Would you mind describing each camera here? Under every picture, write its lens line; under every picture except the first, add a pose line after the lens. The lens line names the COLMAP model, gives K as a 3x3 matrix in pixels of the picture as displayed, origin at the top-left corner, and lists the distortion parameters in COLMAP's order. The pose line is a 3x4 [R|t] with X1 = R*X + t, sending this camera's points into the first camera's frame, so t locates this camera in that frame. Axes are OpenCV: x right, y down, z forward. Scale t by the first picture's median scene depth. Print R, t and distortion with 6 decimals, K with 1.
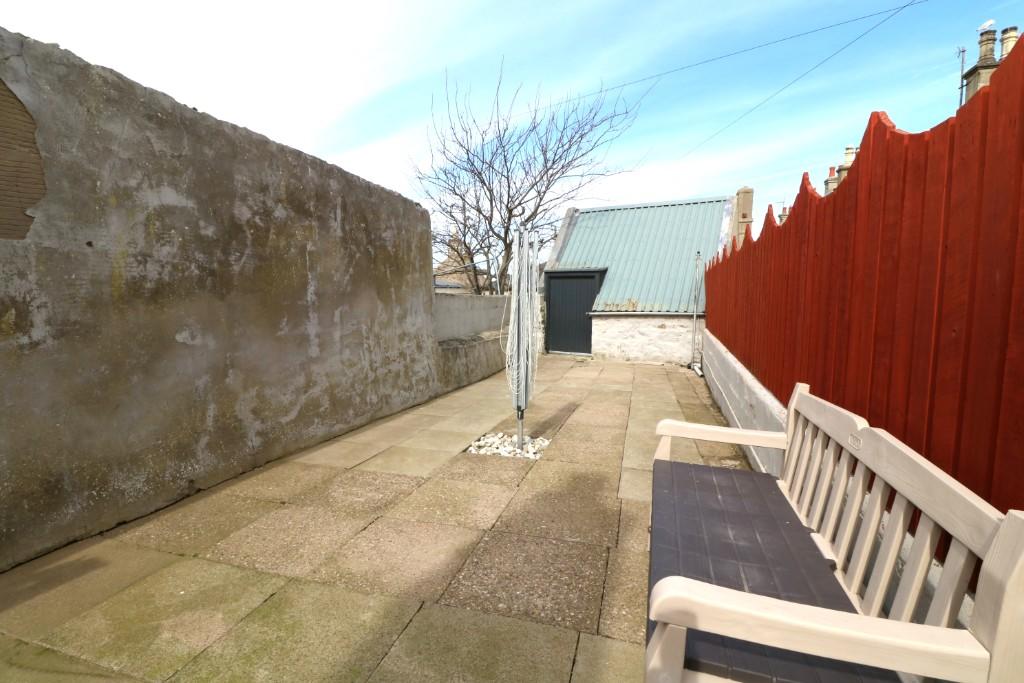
lens RADIAL K [[474.1, 0, 508.7], [0, 474.1, 342.4], [0, 0, 1]] dist [-0.017341, -0.003276]
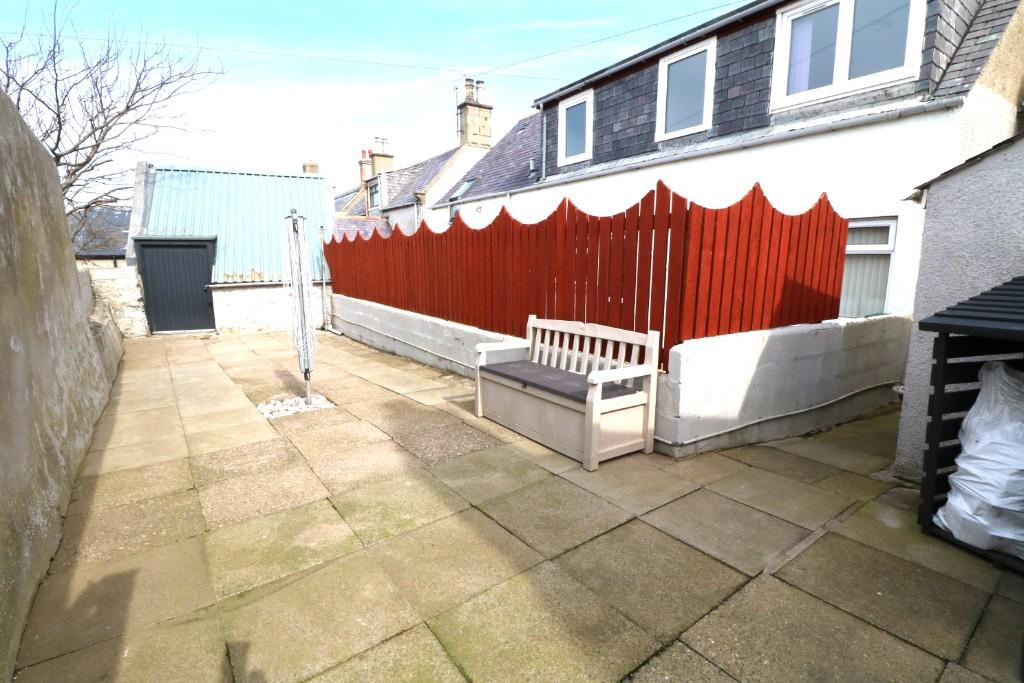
lens RADIAL K [[474.1, 0, 516.4], [0, 474.1, 340.3], [0, 0, 1]] dist [-0.017341, -0.003276]
pose [[0.599256, -0.139760, 0.788263, -0.571011], [0.083148, 0.990184, 0.112349, -0.023790], [-0.796227, -0.001783, 0.604995, -0.121003]]
